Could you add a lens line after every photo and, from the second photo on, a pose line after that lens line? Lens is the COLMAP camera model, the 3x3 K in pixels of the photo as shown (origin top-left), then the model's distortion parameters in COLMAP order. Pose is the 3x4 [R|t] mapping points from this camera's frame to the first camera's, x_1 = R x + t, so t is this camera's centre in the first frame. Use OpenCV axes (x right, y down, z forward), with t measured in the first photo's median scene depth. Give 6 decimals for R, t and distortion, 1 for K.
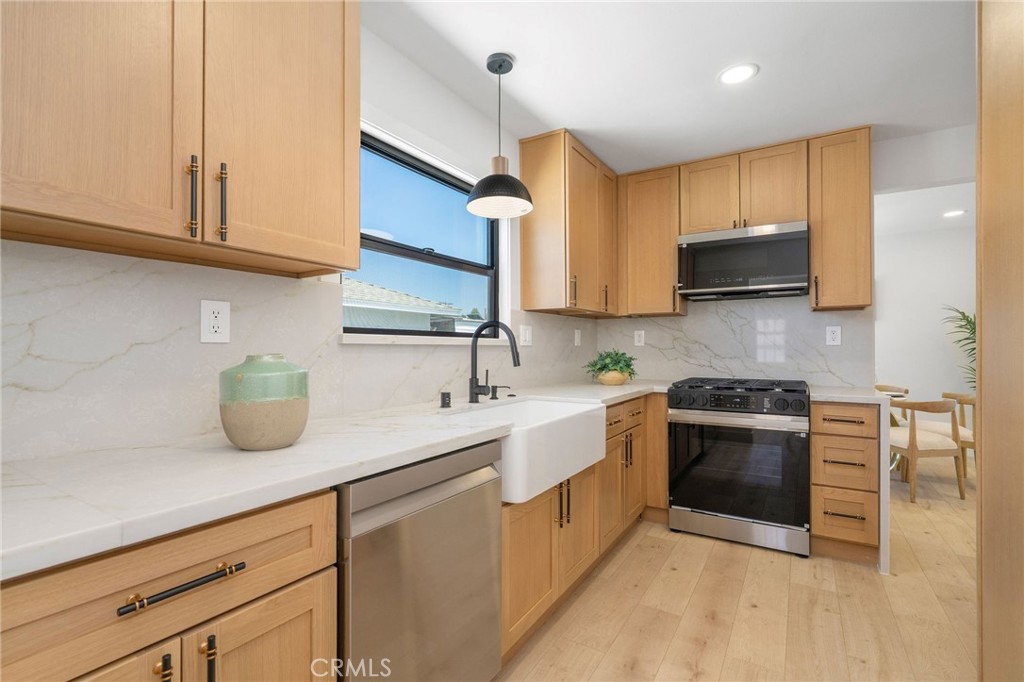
lens RADIAL K [[464.1, 0, 508.9], [0, 464.1, 346.5], [0, 0, 1]] dist [0.000456, 0.000294]
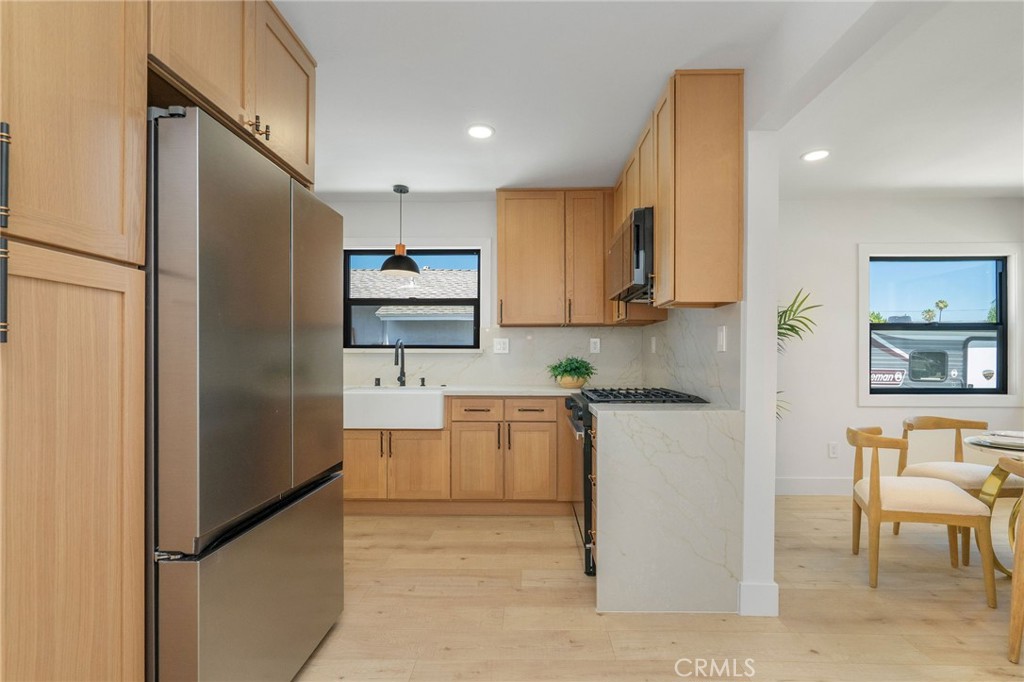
lens RADIAL K [[471.9, 0, 517.2], [0, 471.9, 352.5], [0, 0, 1]] dist [-0.002106, 0.000343]
pose [[0.521987, -0.001823, -0.852951, 1.611507], [0.000213, 0.999998, -0.002007, -0.001272], [0.852953, 0.000866, 0.521987, 0.428381]]
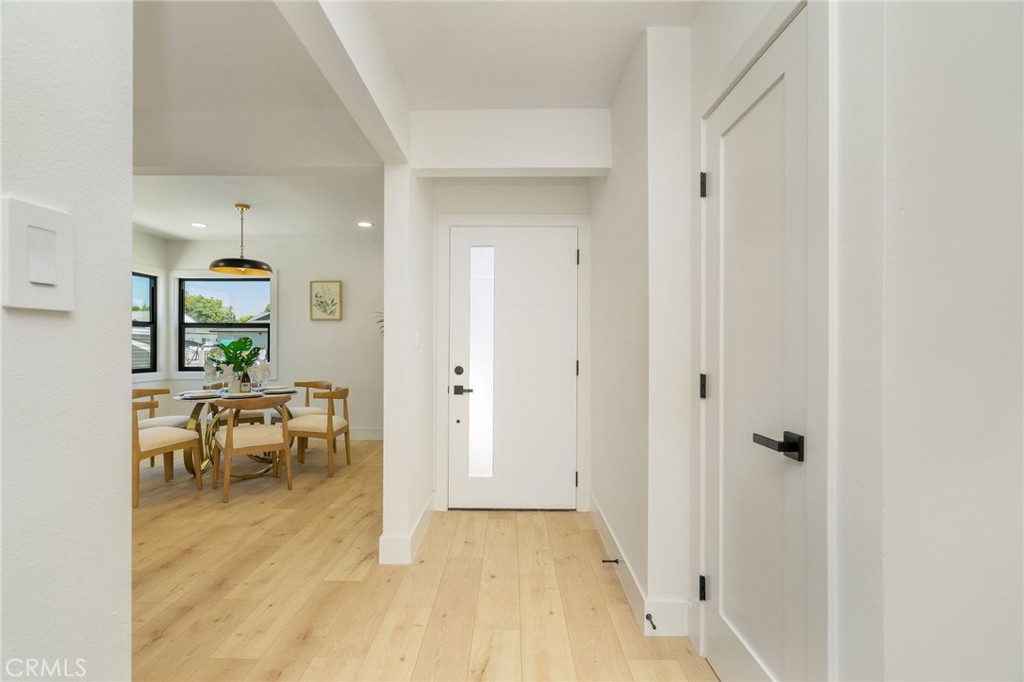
lens RADIAL K [[464.1, 0, 508.9], [0, 464.1, 346.5], [0, 0, 1]] dist [0.000456, 0.000294]
pose [[0.846144, 0.002858, 0.532947, 1.339983], [-0.006327, 0.999969, 0.004682, -0.008986], [-0.532917, -0.007334, 0.846136, -0.245977]]
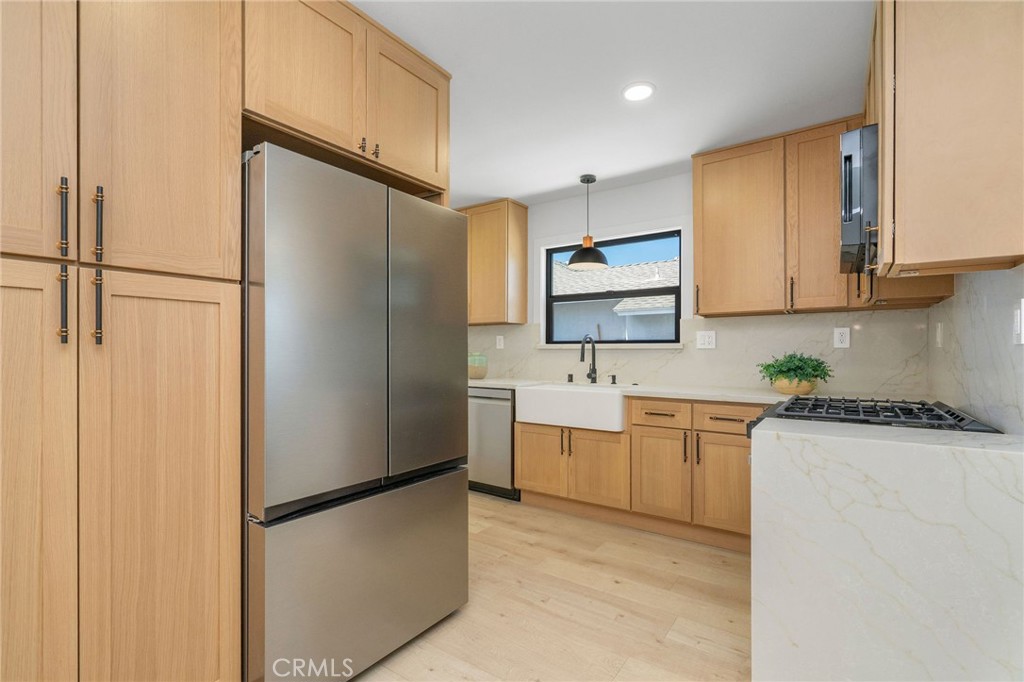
lens RADIAL K [[464.1, 0, 508.9], [0, 464.1, 346.5], [0, 0, 1]] dist [0.000456, 0.000294]
pose [[-0.049747, -0.005564, -0.998746, 1.569270], [0.004015, 0.999975, -0.005771, -0.002516], [0.998754, -0.004297, -0.049723, 0.753450]]
